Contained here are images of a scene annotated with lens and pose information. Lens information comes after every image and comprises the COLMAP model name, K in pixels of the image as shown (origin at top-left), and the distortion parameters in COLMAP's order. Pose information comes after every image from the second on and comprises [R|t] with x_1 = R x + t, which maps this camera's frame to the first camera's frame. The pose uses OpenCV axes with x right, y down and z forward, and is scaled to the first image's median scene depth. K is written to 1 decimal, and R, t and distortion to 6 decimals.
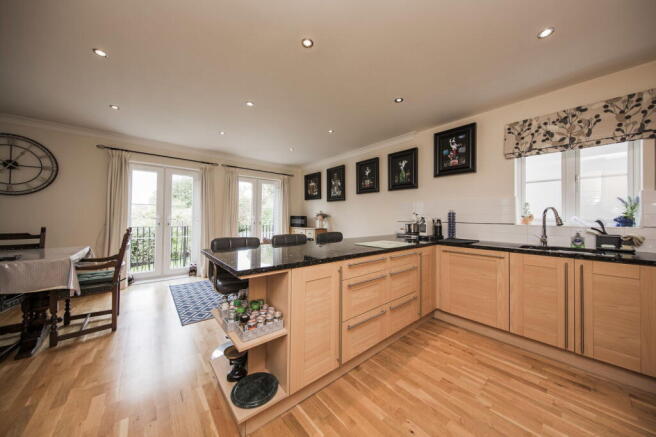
lens RADIAL K [[222.1, 0, 346.1], [0, 222.1, 216.3], [0, 0, 1]] dist [-0.000174, -0.000046]
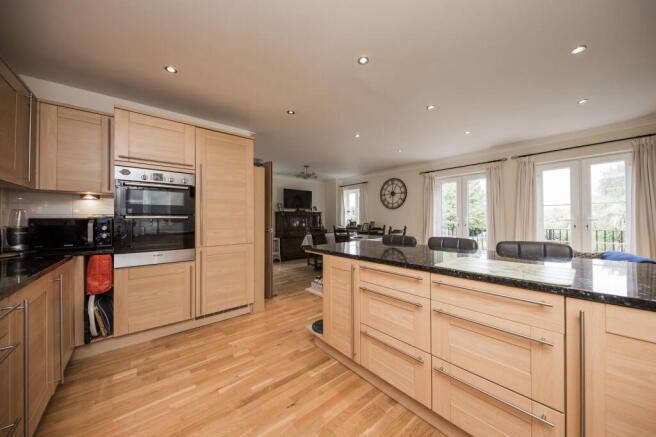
lens RADIAL K [[222.1, 0, 325.7], [0, 222.1, 217.7], [0, 0, 1]] dist [-0.000174, -0.000046]
pose [[-0.038510, -0.016775, -0.999117, 1.053952], [0.017471, 0.999695, -0.017458, 0.019607], [0.999105, -0.018128, -0.038205, 0.941581]]
